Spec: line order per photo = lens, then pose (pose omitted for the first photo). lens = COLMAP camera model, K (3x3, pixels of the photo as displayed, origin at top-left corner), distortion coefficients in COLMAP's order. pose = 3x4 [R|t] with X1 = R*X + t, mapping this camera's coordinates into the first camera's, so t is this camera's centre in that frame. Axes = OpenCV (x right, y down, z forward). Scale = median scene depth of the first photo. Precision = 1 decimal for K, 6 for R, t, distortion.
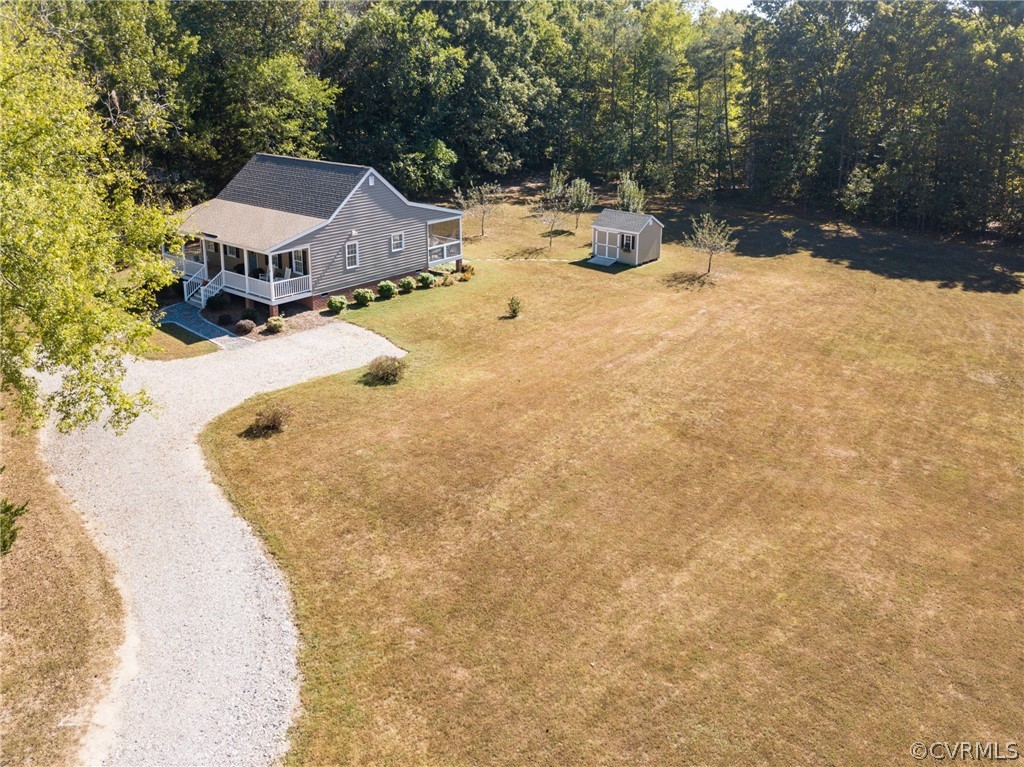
lens RADIAL K [[811.5, 0, 541.5], [0, 811.5, 301.9], [0, 0, 1]] dist [0.014695, -0.009663]
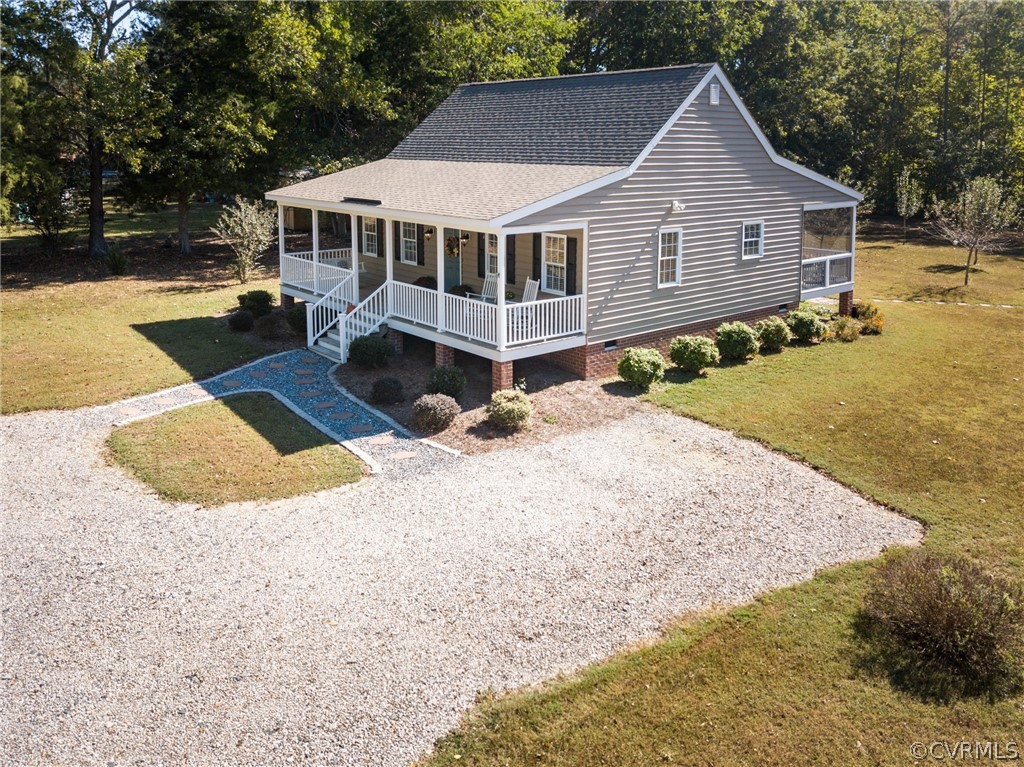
lens RADIAL K [[811.5, 0, 515.7], [0, 811.5, 383.8], [0, 0, 1]] dist [0.014695, -0.009663]
pose [[0.972768, 0.046284, -0.227114, -0.220512], [-0.046647, 0.998904, 0.003774, 0.012699], [0.227039, 0.006923, 0.973861, 0.582154]]
